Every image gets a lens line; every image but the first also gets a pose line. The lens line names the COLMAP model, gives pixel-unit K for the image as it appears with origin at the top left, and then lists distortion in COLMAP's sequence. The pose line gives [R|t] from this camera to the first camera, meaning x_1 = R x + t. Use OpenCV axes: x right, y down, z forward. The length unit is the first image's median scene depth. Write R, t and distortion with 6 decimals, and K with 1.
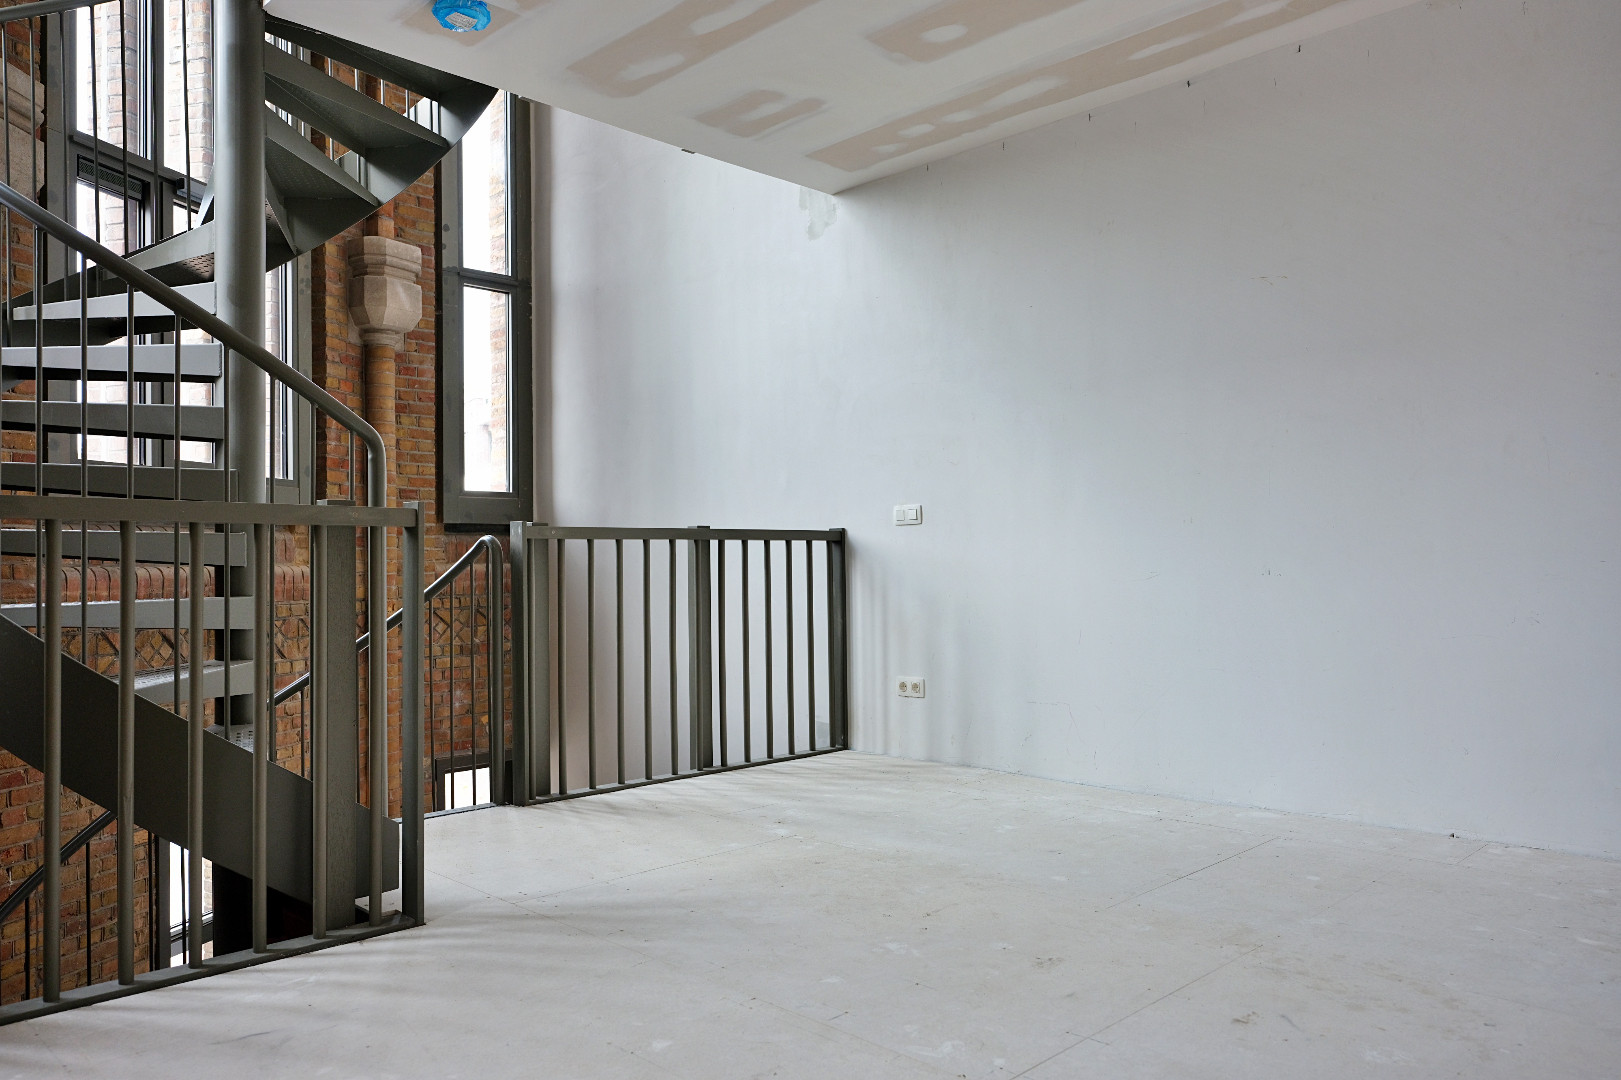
lens RADIAL K [[1150.0, 0, 815.6], [0, 1150.0, 538.4], [0, 0, 1]] dist [-0.001759, 0.000916]
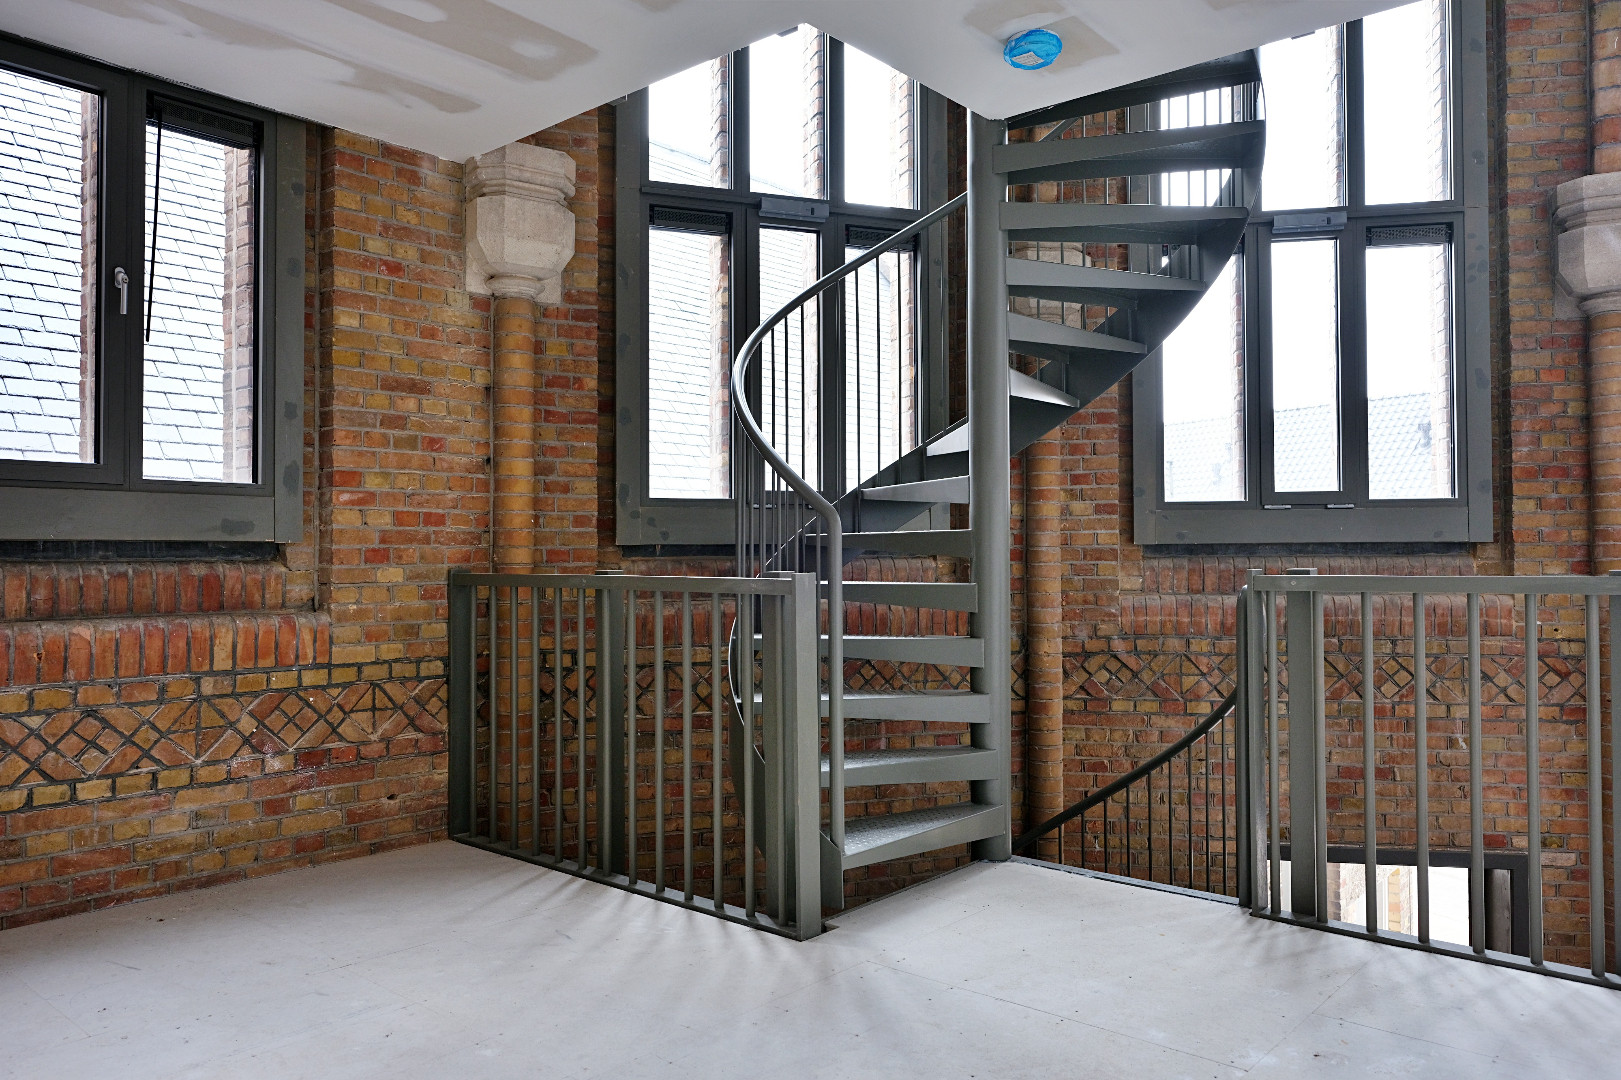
lens RADIAL K [[1150.0, 0, 815.6], [0, 1150.0, 538.4], [0, 0, 1]] dist [-0.001759, 0.000916]
pose [[0.070635, -0.004171, -0.997494, 0.815017], [0.026727, 0.999640, -0.002287, -0.065858], [0.997144, -0.026499, 0.070721, 0.943901]]
